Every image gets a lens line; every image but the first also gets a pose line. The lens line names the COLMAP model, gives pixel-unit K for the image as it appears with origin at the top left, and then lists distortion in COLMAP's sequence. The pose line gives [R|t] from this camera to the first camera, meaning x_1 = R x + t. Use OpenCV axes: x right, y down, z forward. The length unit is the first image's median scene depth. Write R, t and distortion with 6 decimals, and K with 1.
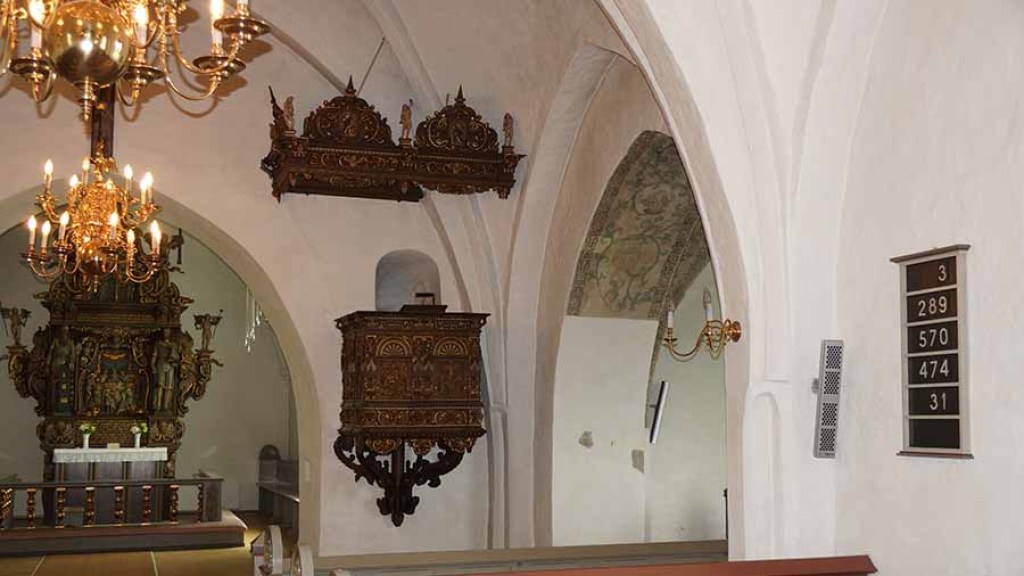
lens RADIAL K [[1082.8, 0, 514.8], [0, 1082.8, 295.2], [0, 0, 1]] dist [0.011062, 0.000000]
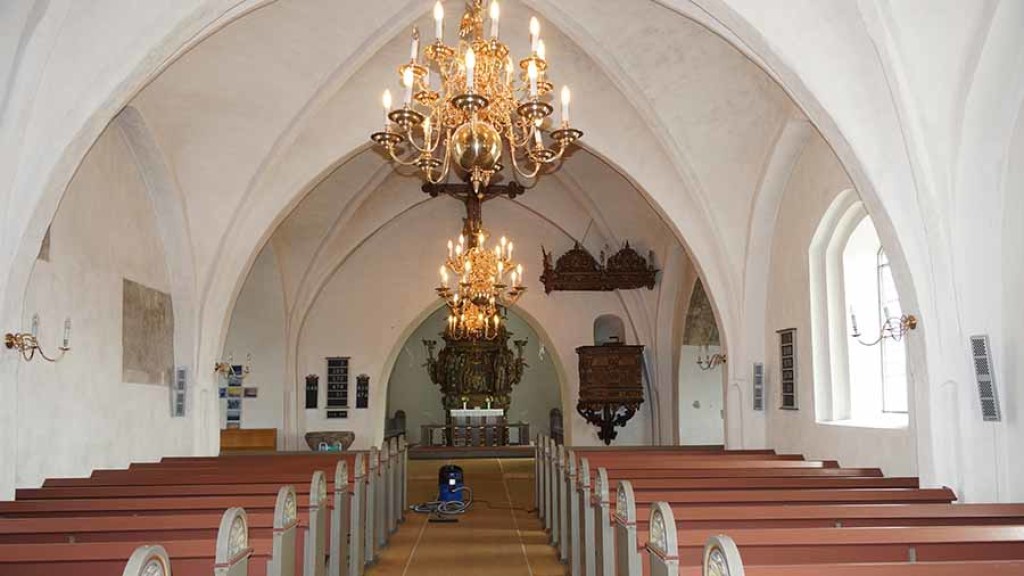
lens RADIAL K [[772.3, 0, 515.4], [0, 772.3, 285.4], [0, 0, 1]] dist [0.011649, 0.004061]
pose [[0.958116, -0.042023, -0.283281, 0.162492], [0.034864, 0.998934, -0.030267, -0.061325], [0.284250, 0.019123, 0.958559, -0.516683]]
